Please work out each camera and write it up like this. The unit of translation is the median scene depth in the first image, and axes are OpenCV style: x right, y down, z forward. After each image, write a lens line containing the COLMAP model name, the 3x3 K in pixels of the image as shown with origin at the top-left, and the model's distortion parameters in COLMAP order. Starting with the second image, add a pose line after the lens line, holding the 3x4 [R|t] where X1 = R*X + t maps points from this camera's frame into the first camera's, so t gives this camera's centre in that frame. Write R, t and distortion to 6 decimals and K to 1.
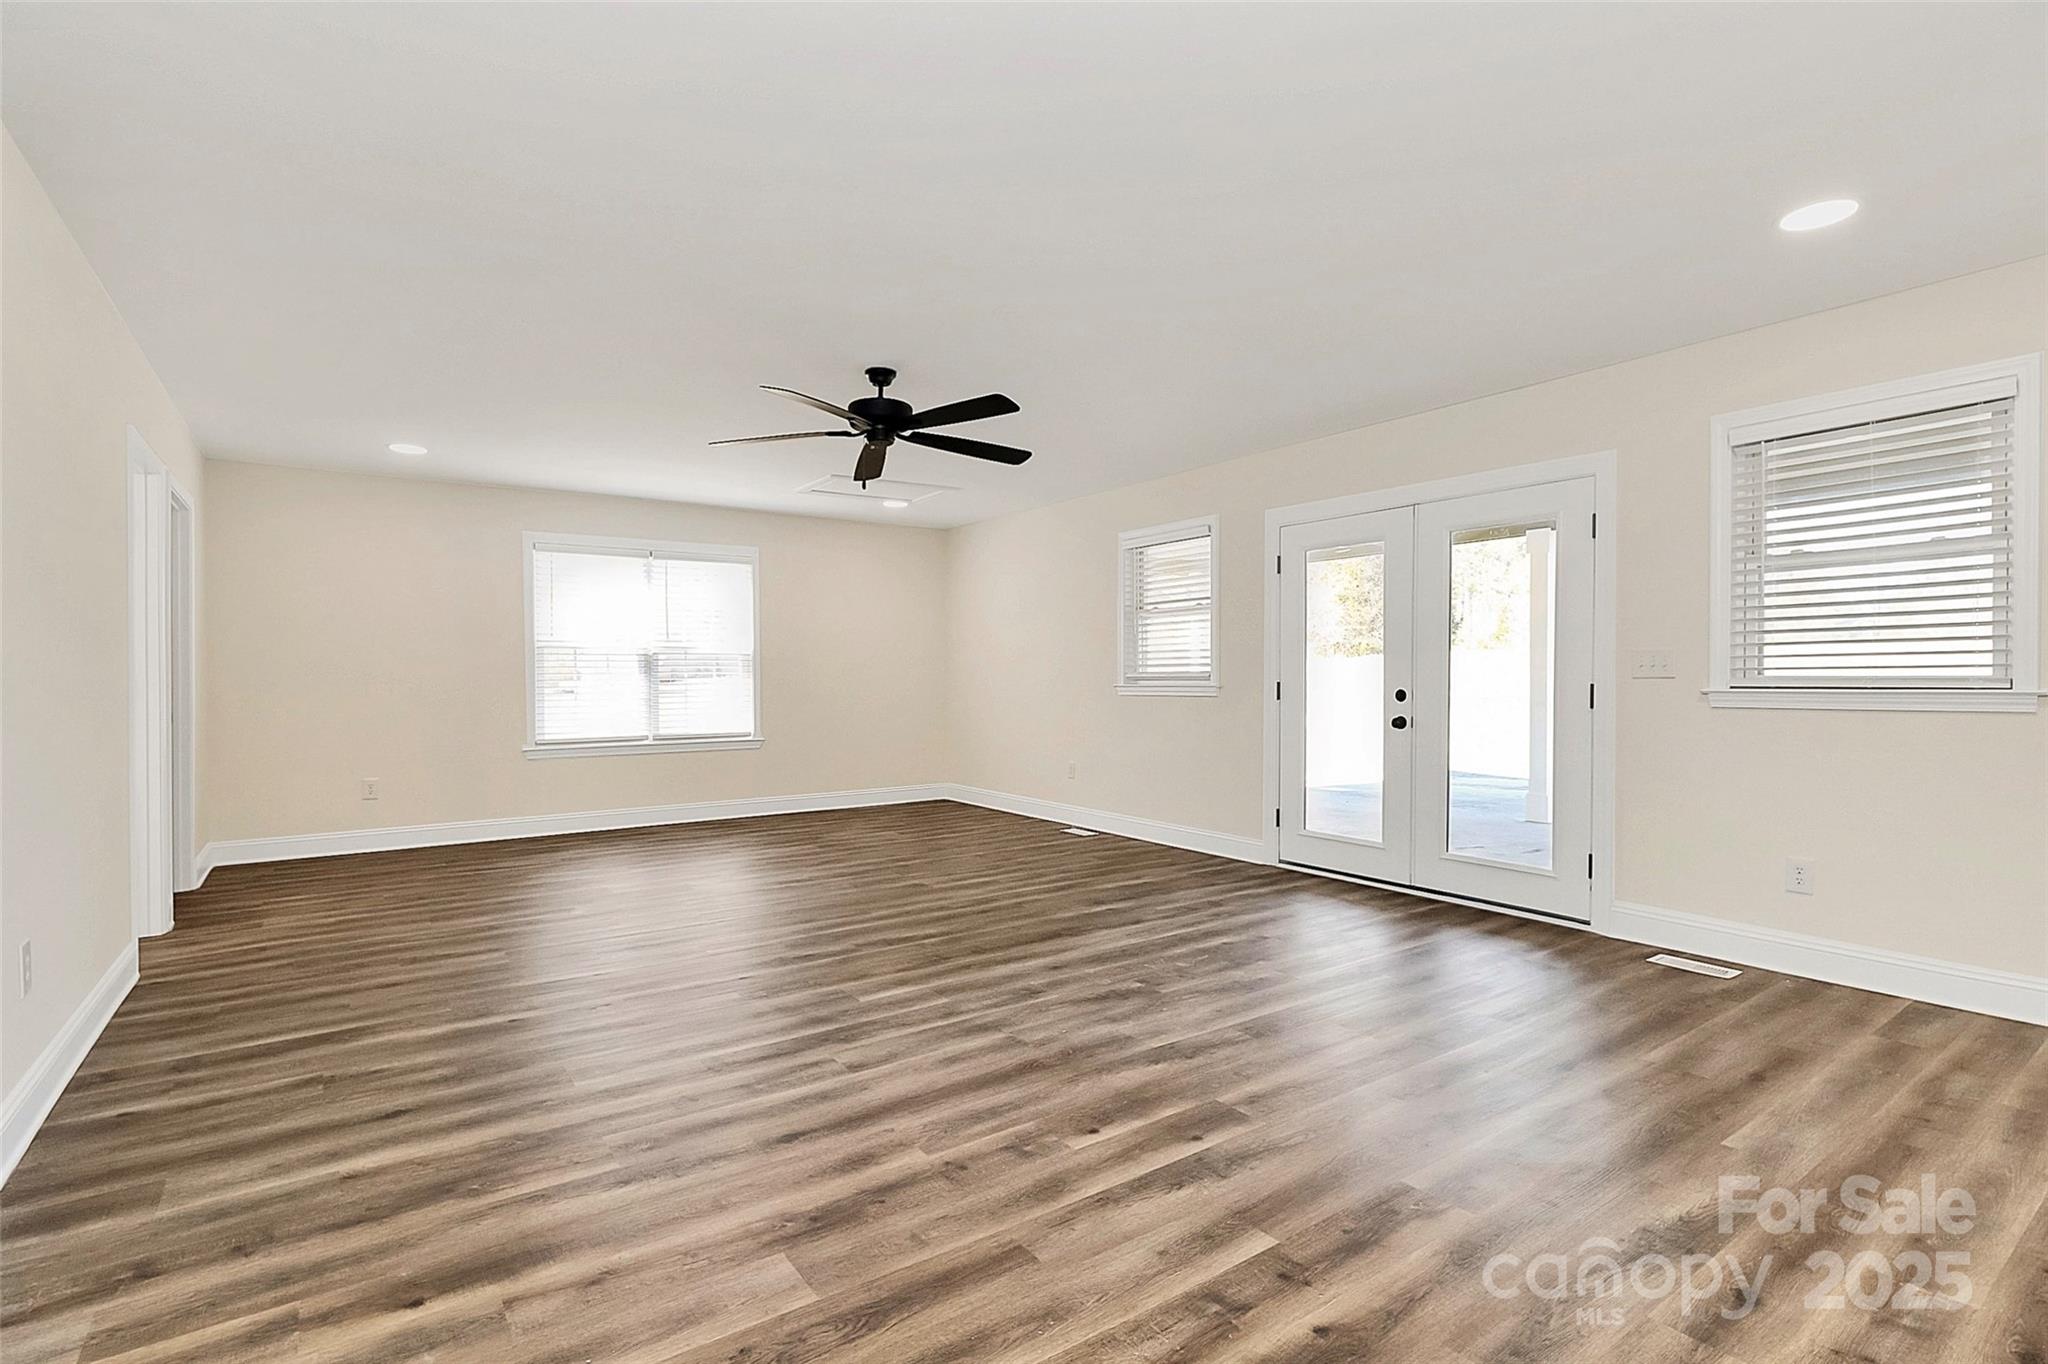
lens RADIAL K [[986.0, 0, 1026.5], [0, 986.0, 677.6], [0, 0, 1]] dist [0.000928, -0.008202]
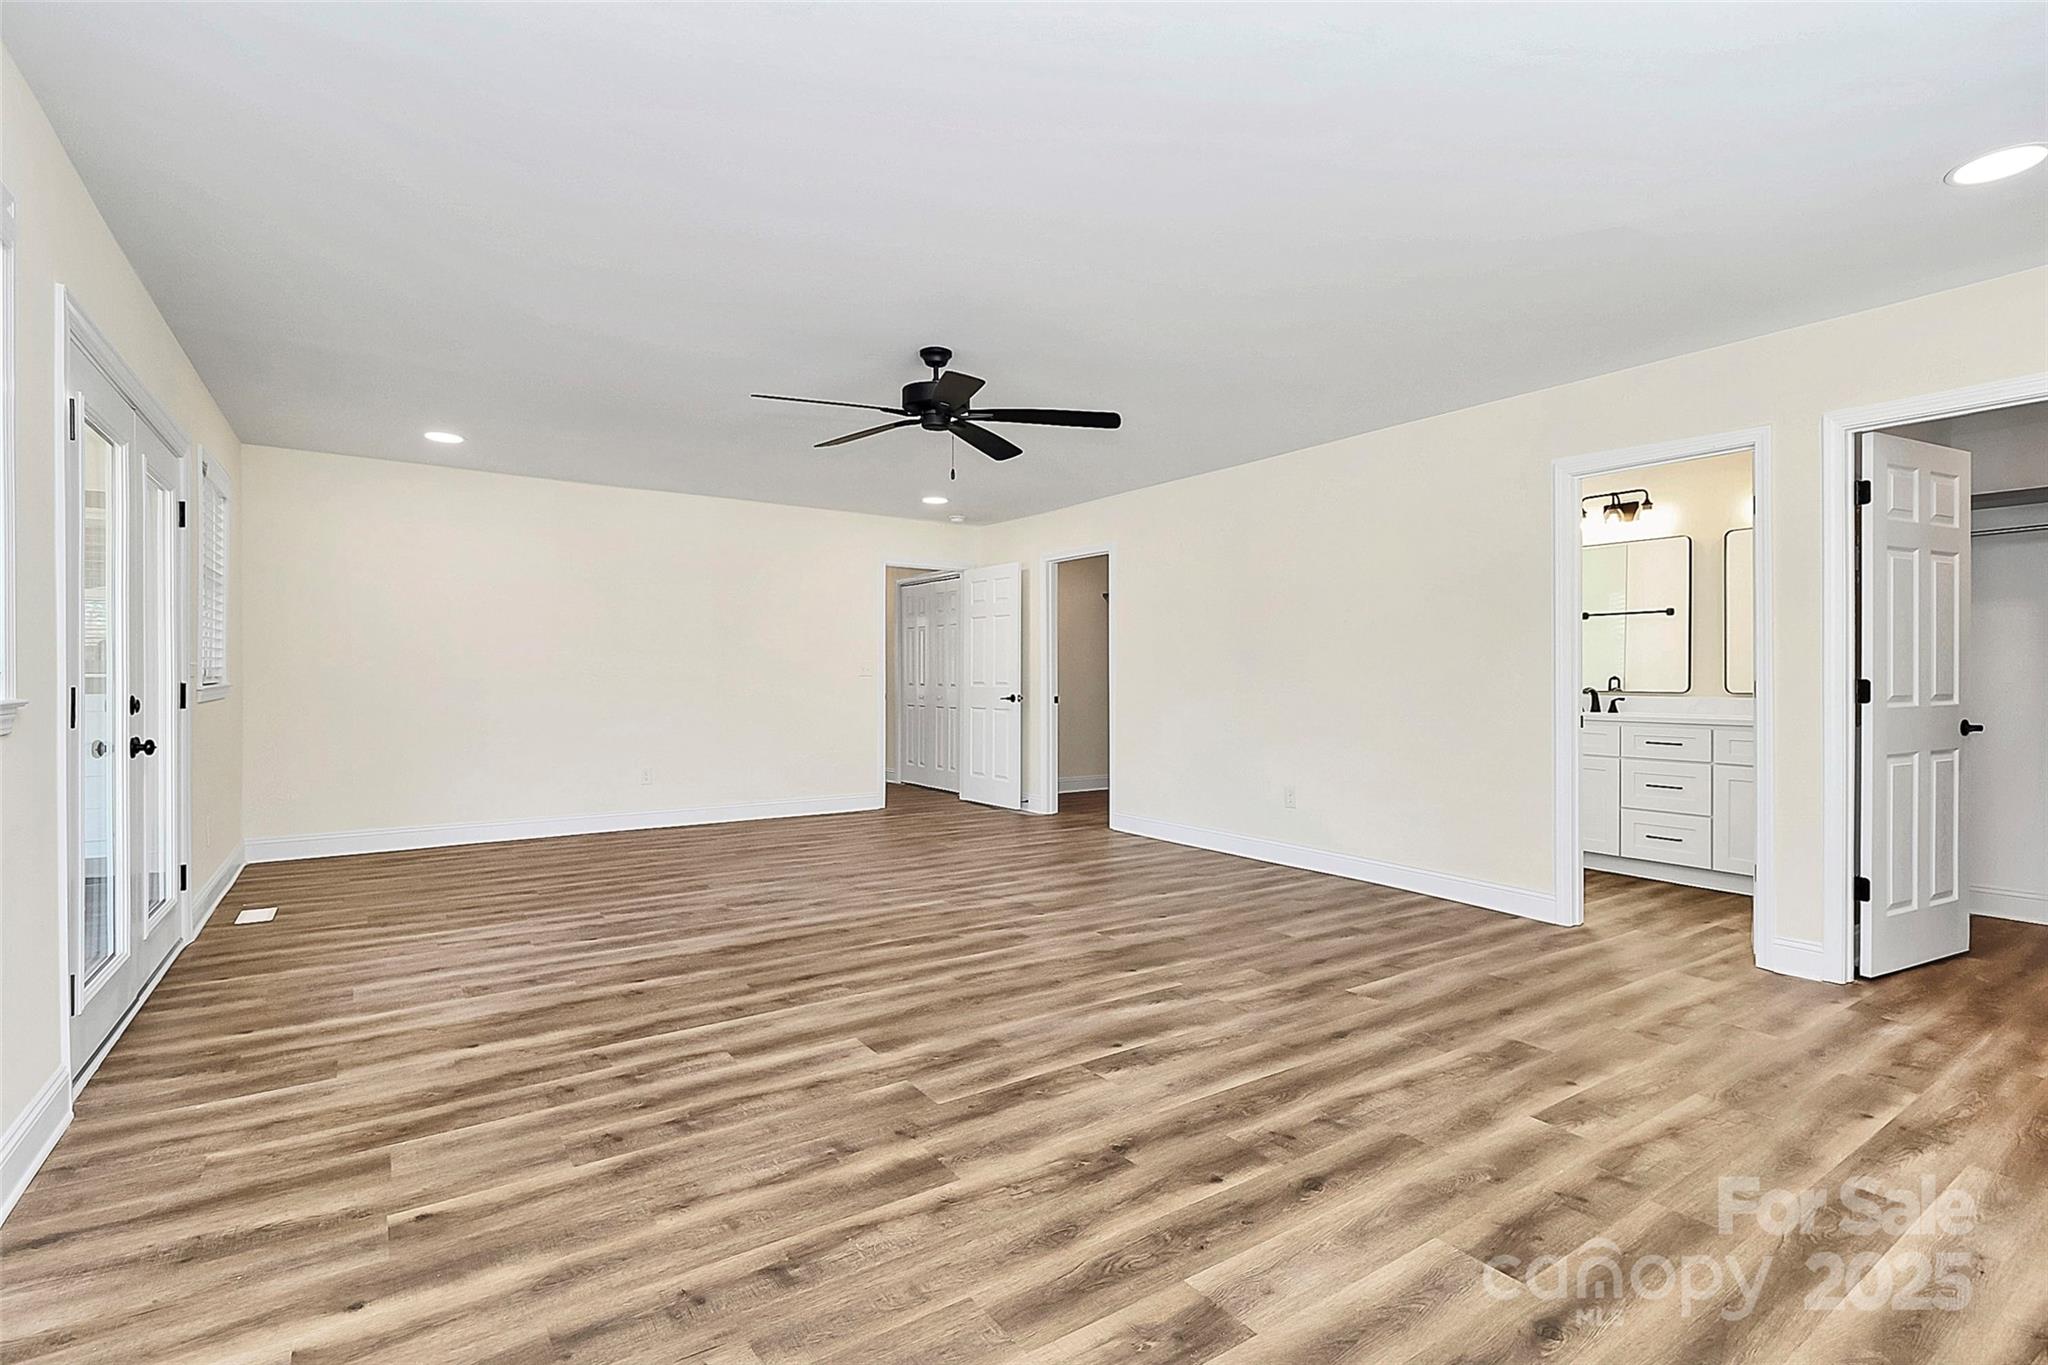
lens RADIAL K [[986.0, 0, 1039.1], [0, 986.0, 682.2], [0, 0, 1]] dist [0.000928, -0.008202]
pose [[-0.999997, 0.002348, 0.001009, -0.251277], [0.002359, 0.999941, 0.010623, -0.001720], [-0.000984, 0.010625, -0.999943, 1.968568]]
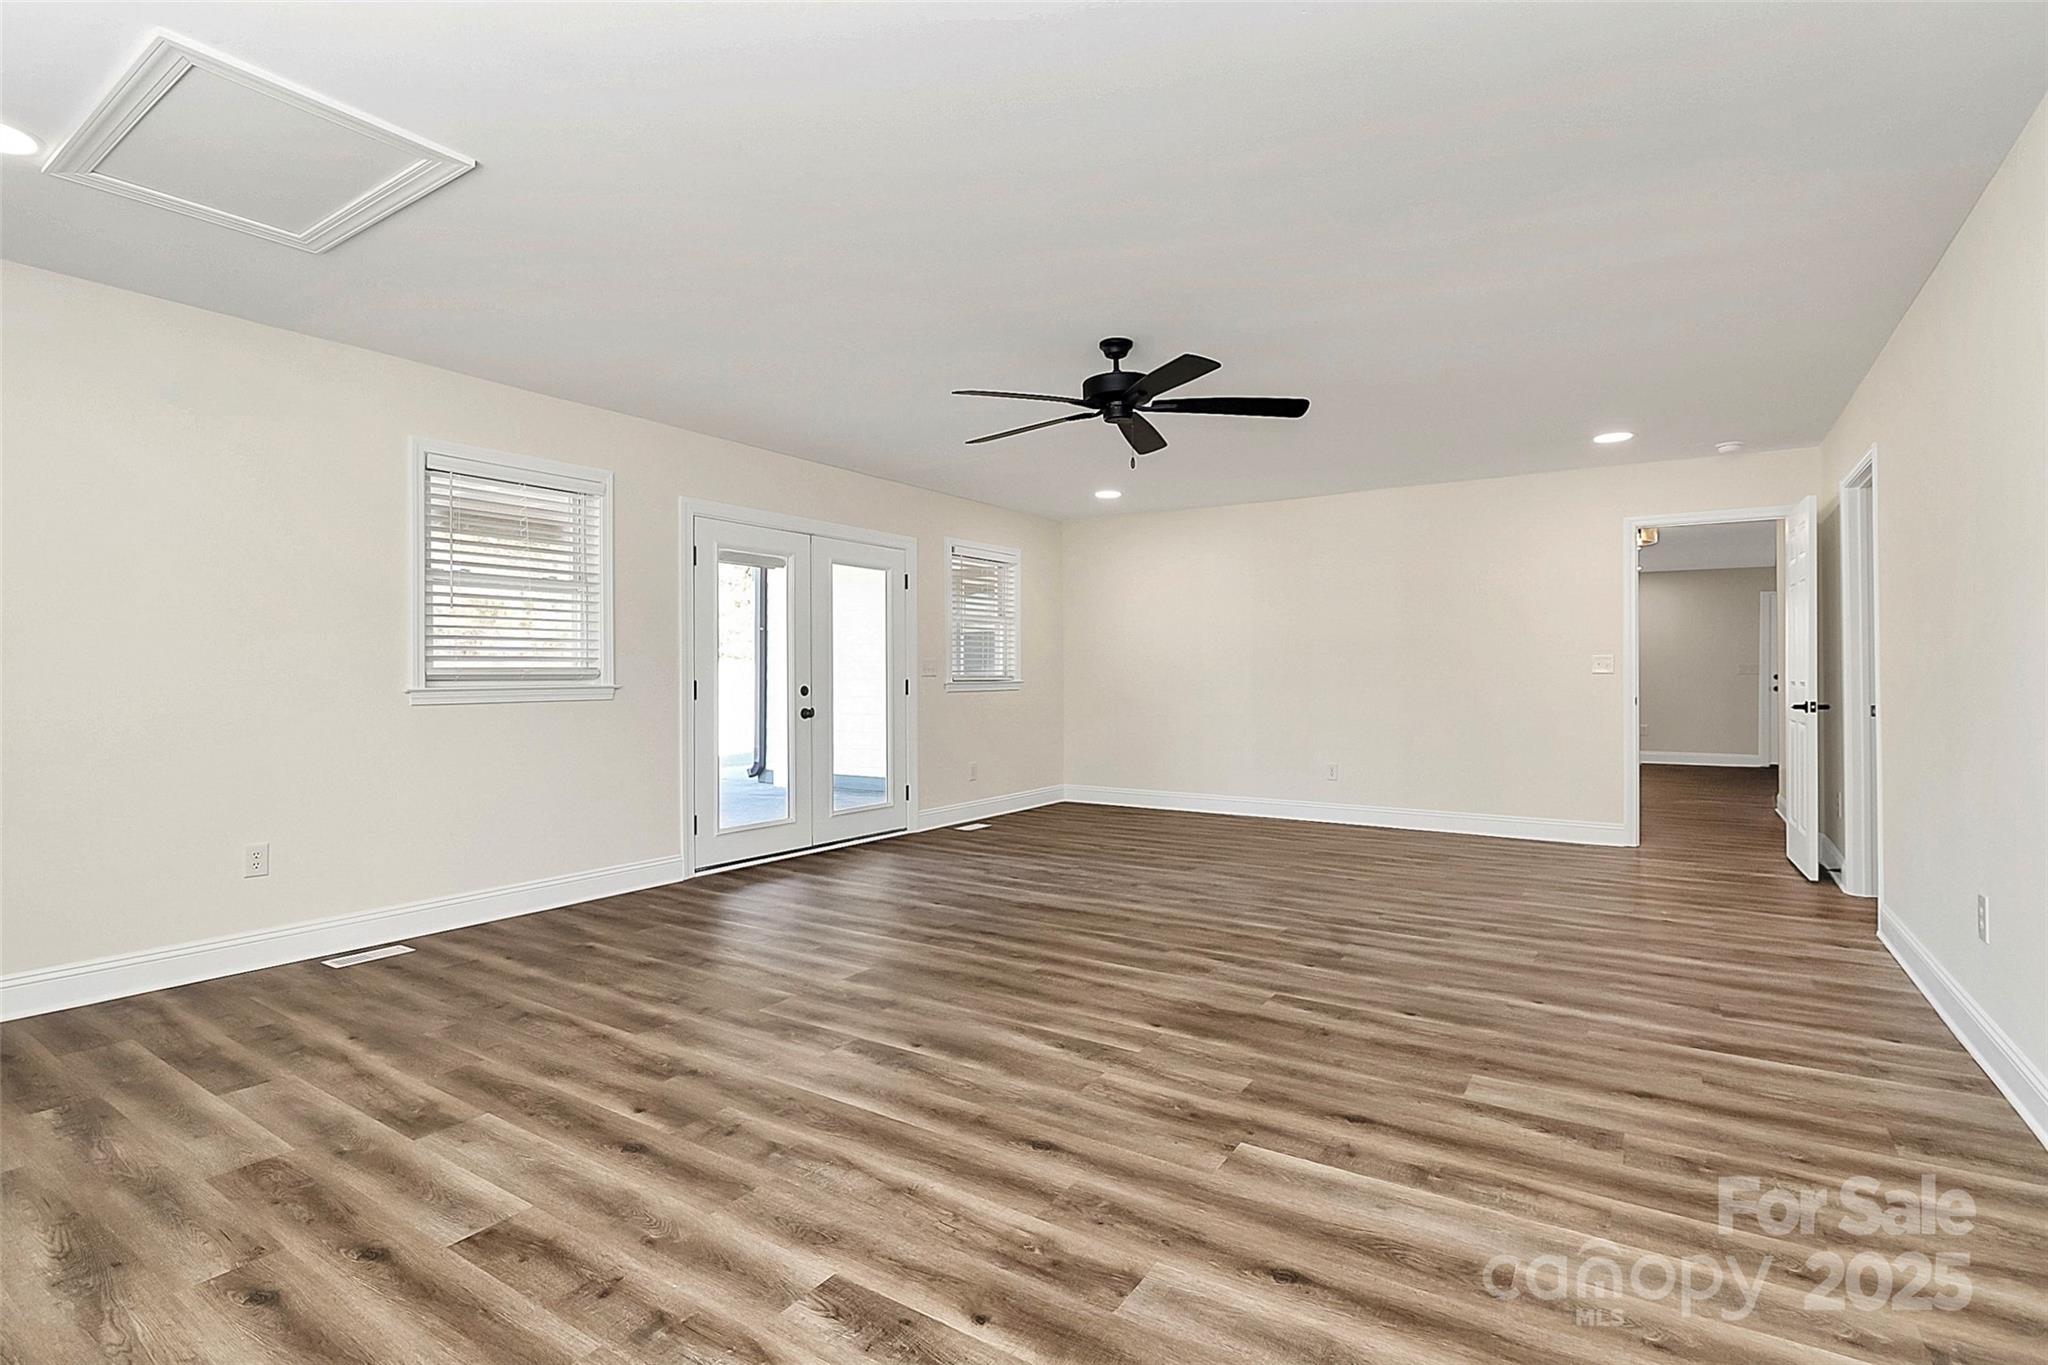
lens RADIAL K [[986.0, 0, 996.0], [0, 986.0, 678.1], [0, 0, 1]] dist [0.000928, -0.008202]
pose [[-0.357420, 0.001146, 0.933943, -0.985502], [0.006357, 0.999979, 0.001206, 0.004133], [-0.933922, 0.006368, -0.357420, 1.459289]]
